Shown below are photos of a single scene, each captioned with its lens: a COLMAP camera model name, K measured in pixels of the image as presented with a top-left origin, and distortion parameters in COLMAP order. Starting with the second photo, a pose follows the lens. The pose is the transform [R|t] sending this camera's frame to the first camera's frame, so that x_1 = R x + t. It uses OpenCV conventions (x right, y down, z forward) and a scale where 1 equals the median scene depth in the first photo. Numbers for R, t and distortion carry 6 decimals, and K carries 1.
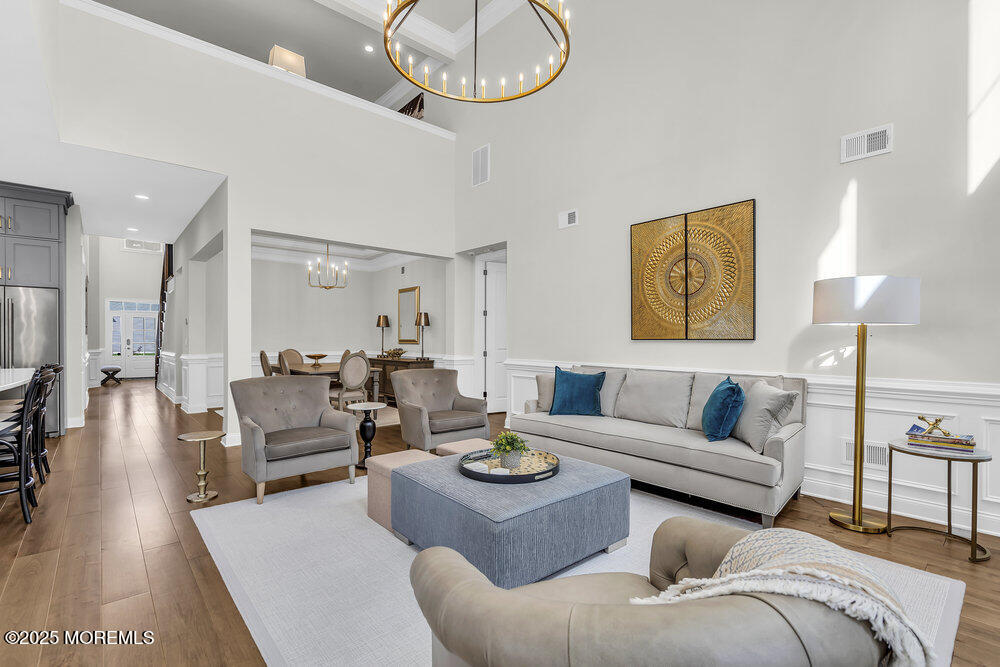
lens RADIAL K [[454.9, 0, 501.7], [0, 454.9, 340.4], [0, 0, 1]] dist [-0.003254, 0.000094]
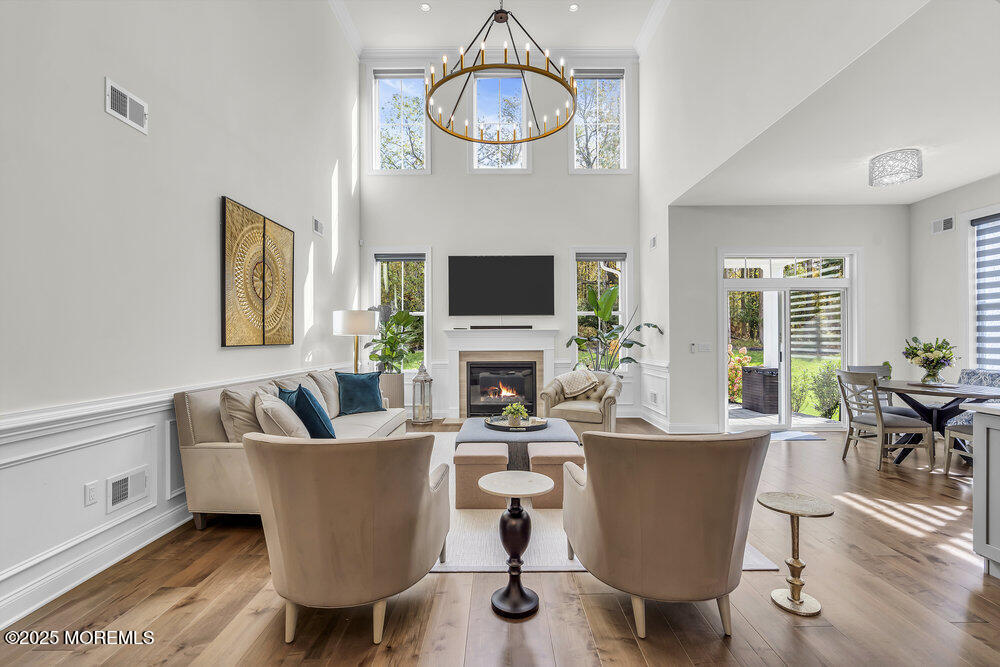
lens RADIAL K [[452.8, 0, 499.4], [0, 452.8, 337.0], [0, 0, 1]] dist [-0.002573, 0.000078]
pose [[-0.750402, 0.004108, 0.660969, -0.592228], [0.005247, 0.999986, -0.000258, -0.015845], [-0.660961, 0.003275, -0.750413, 1.339447]]
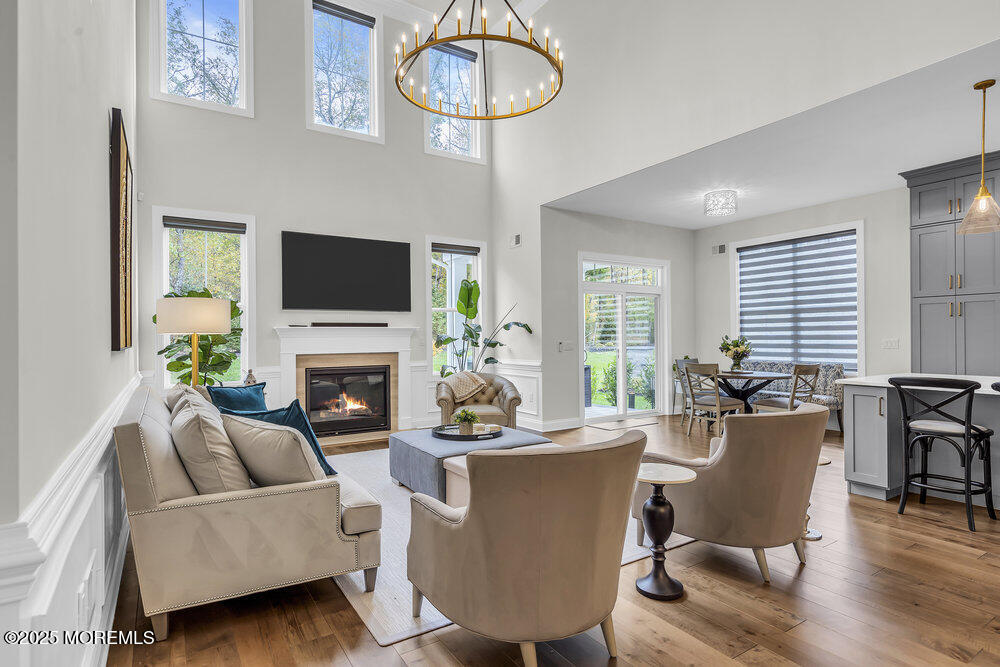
lens RADIAL K [[528.1, 0, 500.0], [0, 528.1, 333.5], [0, 0, 1]] dist [0.004806, 0.000465]
pose [[-0.988608, 0.008199, 0.150292, -0.199278], [0.007515, 0.999959, -0.005120, -0.014095], [-0.150327, -0.003932, -0.988628, 1.577241]]
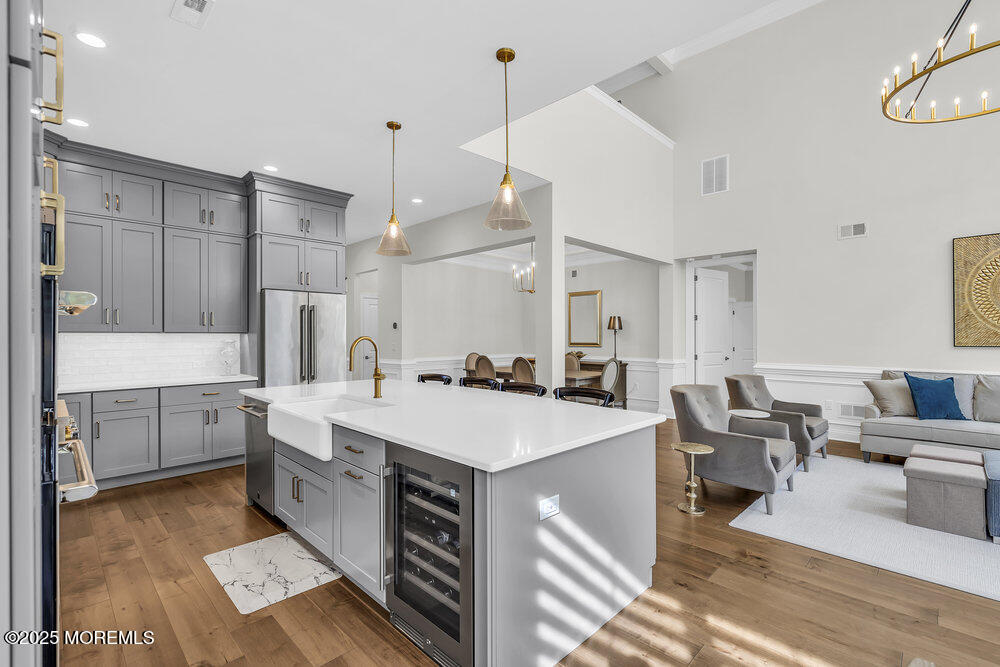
lens RADIAL K [[450.1, 0, 500.0], [0, 450.1, 333.5], [0, 0, 1]] dist [-0.004329, -0.000346]
pose [[0.998143, -0.001435, 0.060894, -0.881180], [0.001967, 0.999960, -0.008679, -0.026486], [-0.060879, 0.008782, 0.998106, 0.026381]]
